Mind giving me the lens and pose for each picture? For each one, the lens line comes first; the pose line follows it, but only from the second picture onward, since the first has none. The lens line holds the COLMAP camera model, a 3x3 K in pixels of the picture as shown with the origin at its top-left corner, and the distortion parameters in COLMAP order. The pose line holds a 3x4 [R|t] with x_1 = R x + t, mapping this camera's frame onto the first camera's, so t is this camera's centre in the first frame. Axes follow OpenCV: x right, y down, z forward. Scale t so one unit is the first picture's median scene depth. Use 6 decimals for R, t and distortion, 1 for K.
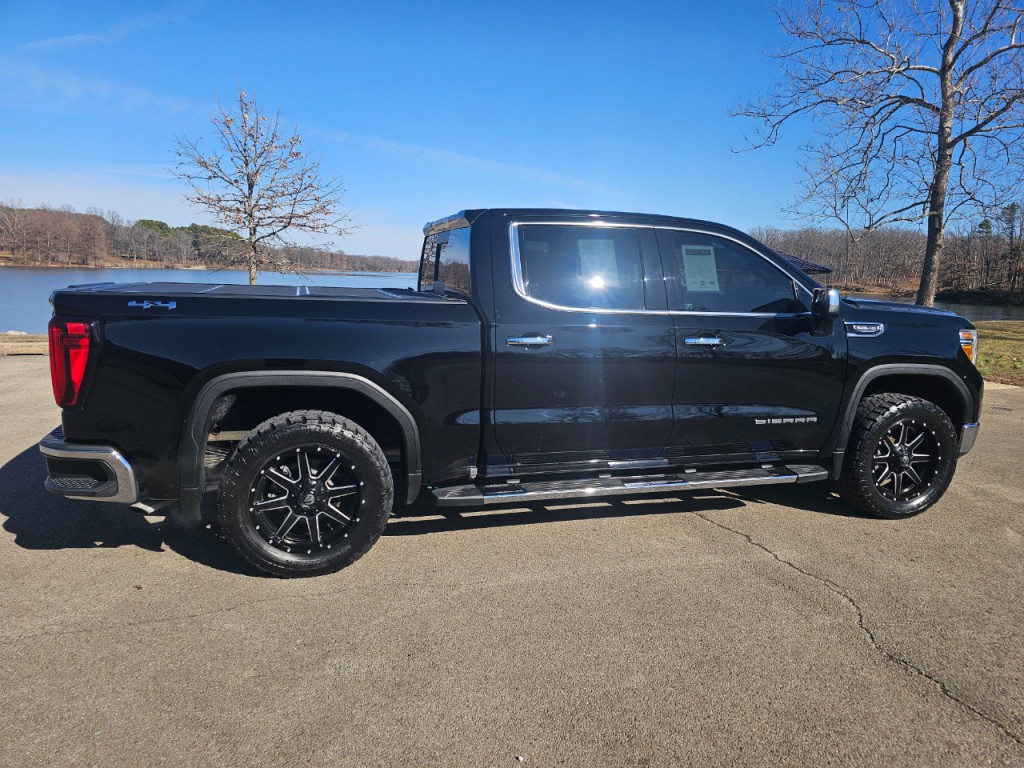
lens RADIAL K [[692.9, 0, 515.3], [0, 692.9, 386.5], [0, 0, 1]] dist [0.057739, -0.041763]
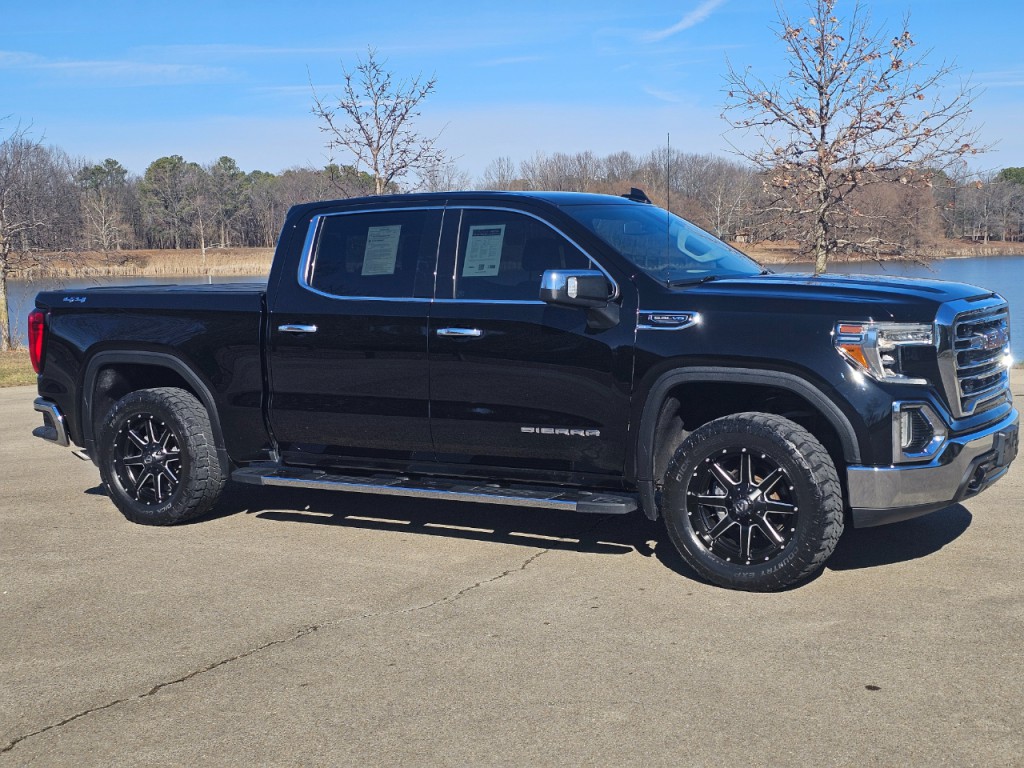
lens RADIAL K [[1399.7, 0, 512.0], [0, 1399.7, 384.0], [0, 0, 1]] dist [0.138138, -0.018885]
pose [[0.657558, 0.025783, -0.752962, 1.545567], [-0.080791, 0.996064, -0.036447, 0.056758], [0.749059, 0.084799, 0.657053, -0.114703]]
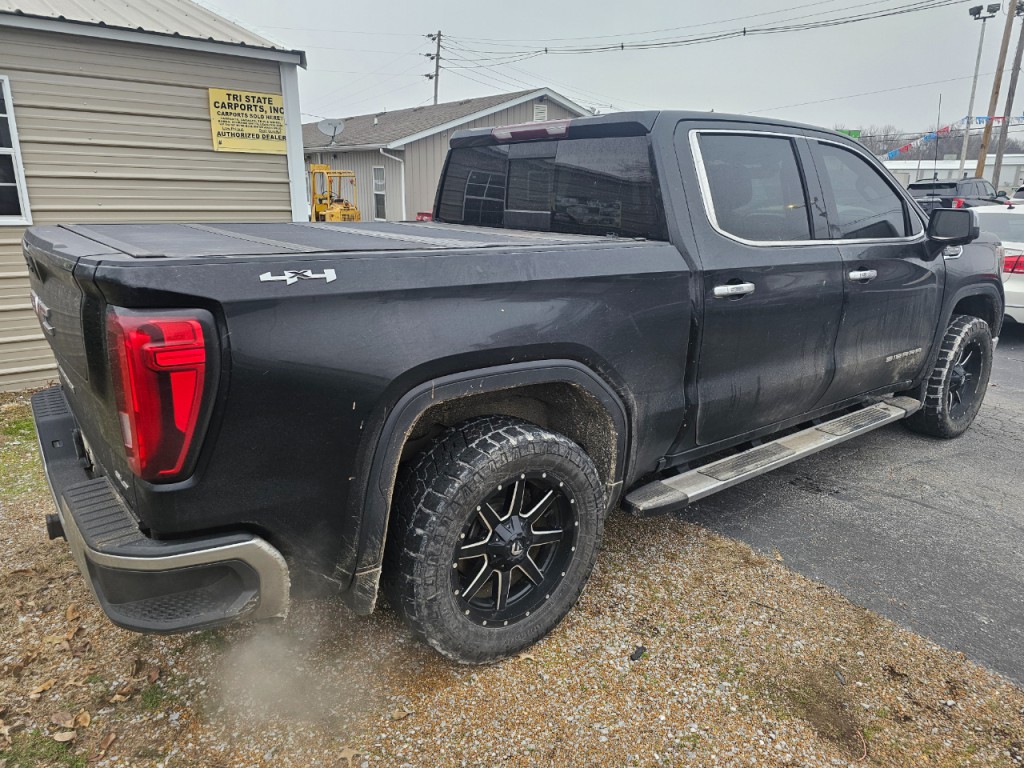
lens RADIAL K [[692.9, 0, 515.3], [0, 692.9, 386.5], [0, 0, 1]] dist [0.057739, -0.041763]
pose [[0.932717, -0.112917, 0.342475, -0.406852], [0.073612, 0.989332, 0.125713, -0.063344], [-0.353017, -0.092044, 0.931079, 0.298016]]
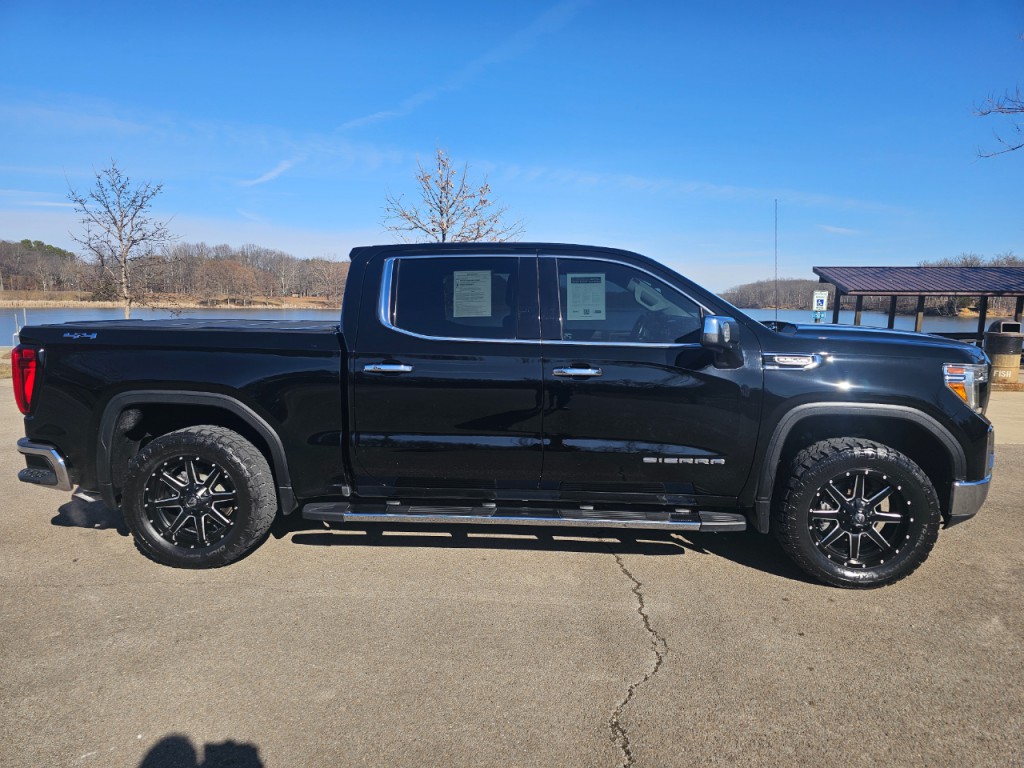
lens RADIAL K [[692.9, 0, 515.3], [0, 692.9, 386.5], [0, 0, 1]] dist [0.057739, -0.041763]
pose [[0.932862, 0.020826, -0.359632, 0.497407], [-0.038127, 0.998428, -0.041080, -0.001937], [0.358211, 0.052034, 0.932190, 0.071000]]
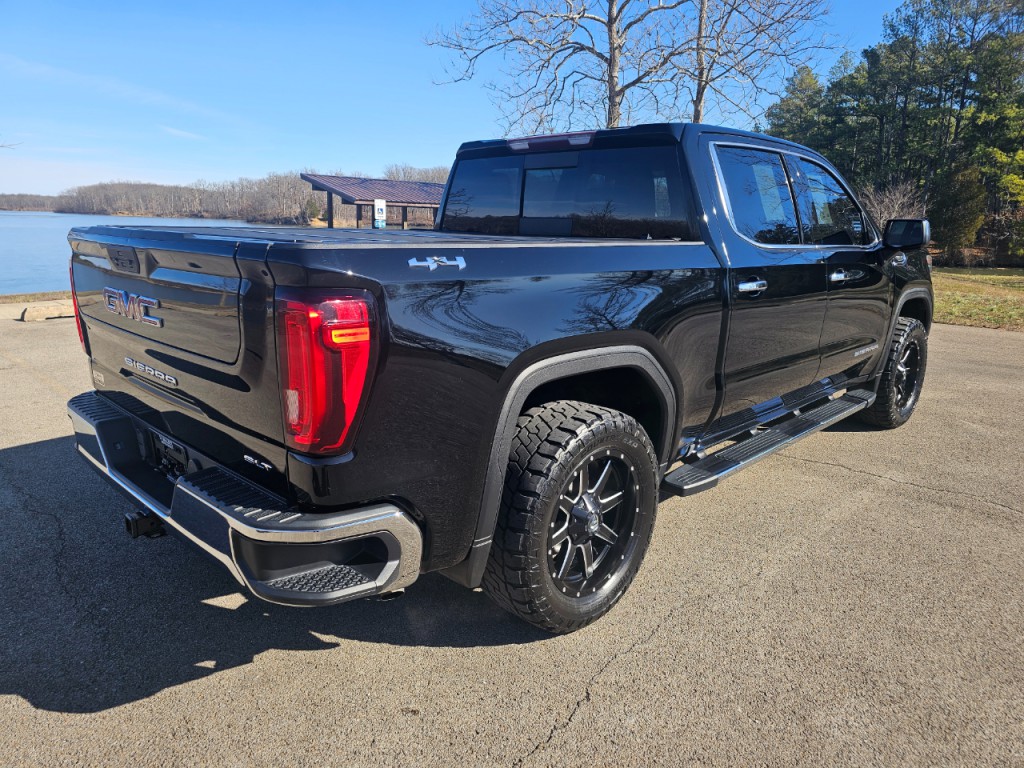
lens RADIAL K [[692.9, 0, 515.3], [0, 692.9, 386.5], [0, 0, 1]] dist [0.057739, -0.041763]
pose [[0.877827, -0.126126, 0.462075, -0.547221], [0.086005, 0.990534, 0.106982, -0.050796], [-0.471194, -0.054171, 0.880365, 0.317478]]
